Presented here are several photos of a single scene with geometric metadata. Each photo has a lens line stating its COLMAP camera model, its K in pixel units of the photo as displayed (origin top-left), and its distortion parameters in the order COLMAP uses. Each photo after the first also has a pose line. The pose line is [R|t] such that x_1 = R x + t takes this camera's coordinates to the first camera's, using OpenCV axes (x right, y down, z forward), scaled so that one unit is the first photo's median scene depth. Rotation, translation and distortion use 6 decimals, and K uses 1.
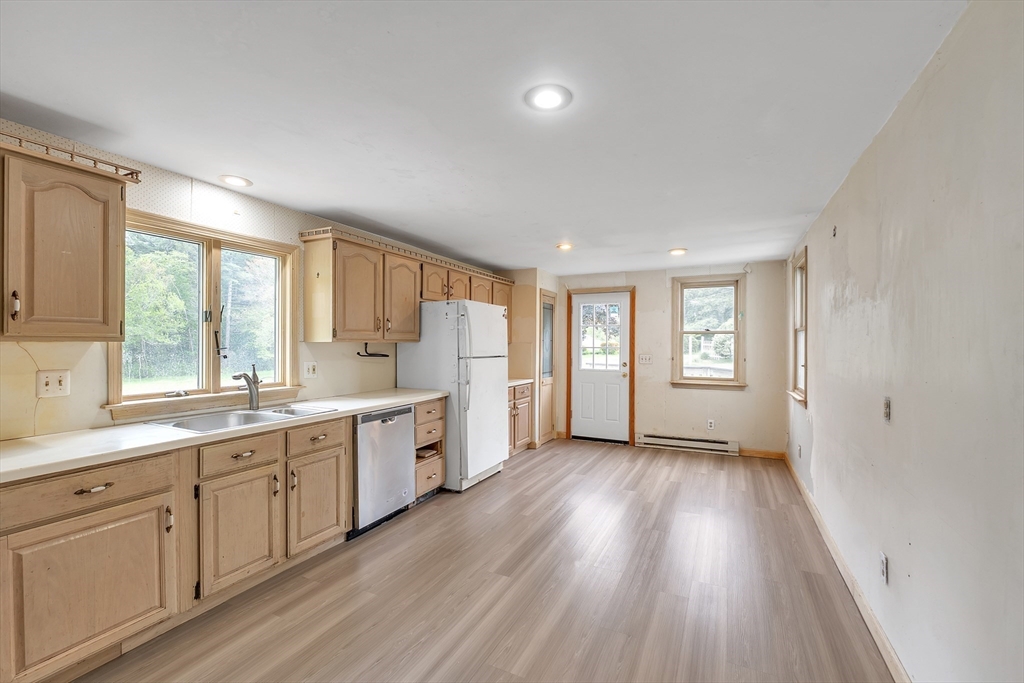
lens RADIAL K [[439.0, 0, 512.2], [0, 439.0, 344.9], [0, 0, 1]] dist [-0.000521, 0.000071]
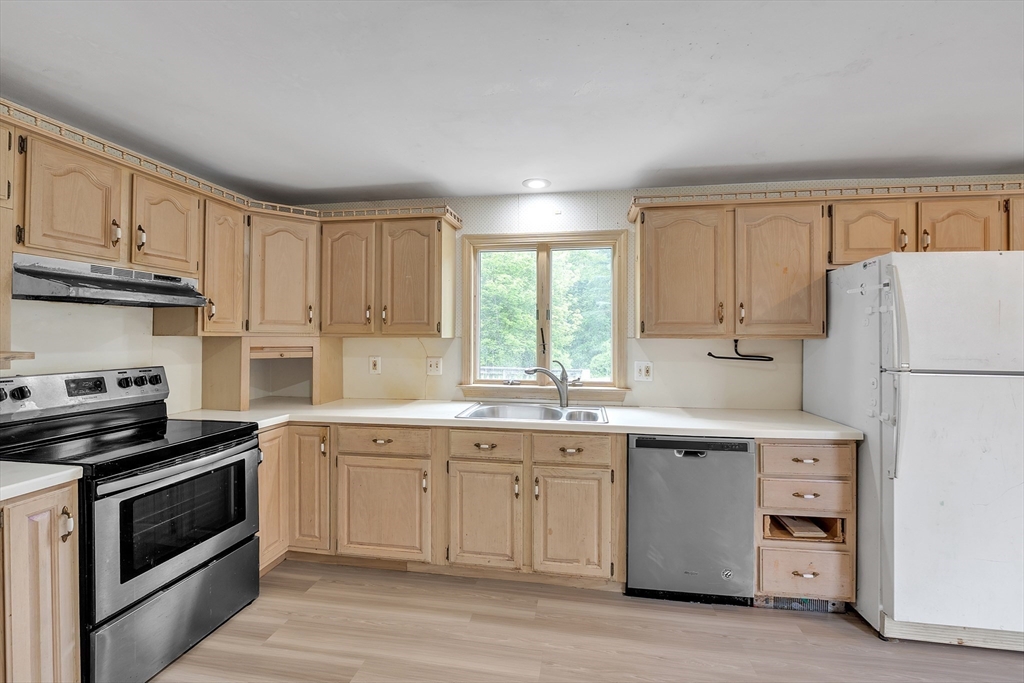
lens RADIAL K [[430.3, 0, 515.8], [0, 430.3, 336.1], [0, 0, 1]] dist [-0.009386, 0.000330]
pose [[0.292251, -0.005816, -0.956324, 0.270514], [-0.008605, 0.999925, -0.008711, -0.001325], [0.956303, 0.010775, 0.292179, 0.540373]]
